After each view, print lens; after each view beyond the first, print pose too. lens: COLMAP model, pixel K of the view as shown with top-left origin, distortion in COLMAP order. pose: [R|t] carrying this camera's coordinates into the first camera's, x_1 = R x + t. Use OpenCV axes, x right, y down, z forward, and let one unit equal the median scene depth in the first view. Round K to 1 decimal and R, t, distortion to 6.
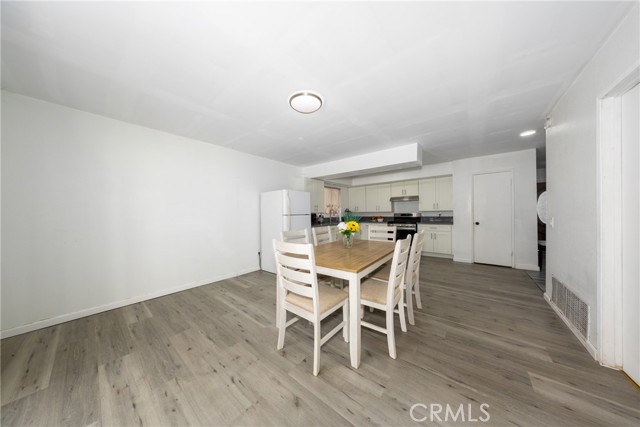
lens RADIAL K [[186.3, 0, 320.0], [0, 186.3, 213.5], [0, 0, 1]] dist [-0.000272, -0.000016]
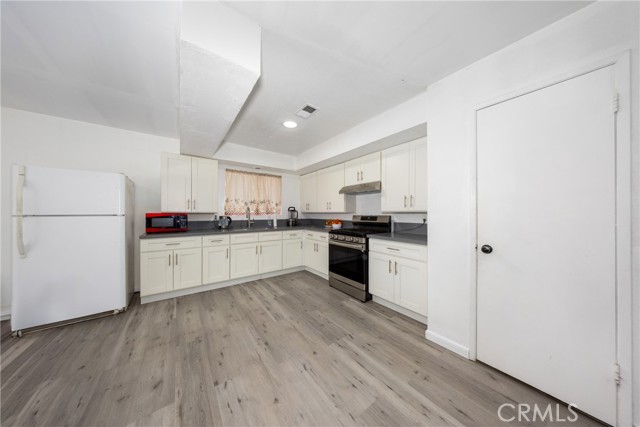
lens RADIAL K [[188.9, 0, 320.0], [0, 188.9, 213.5], [0, 0, 1]] dist [-0.000790, -0.000068]
pose [[0.970520, 0.012657, -0.240688, 0.473528], [-0.012885, 0.999917, 0.000628, -0.005249], [0.240676, 0.002492, 0.970602, 0.446155]]
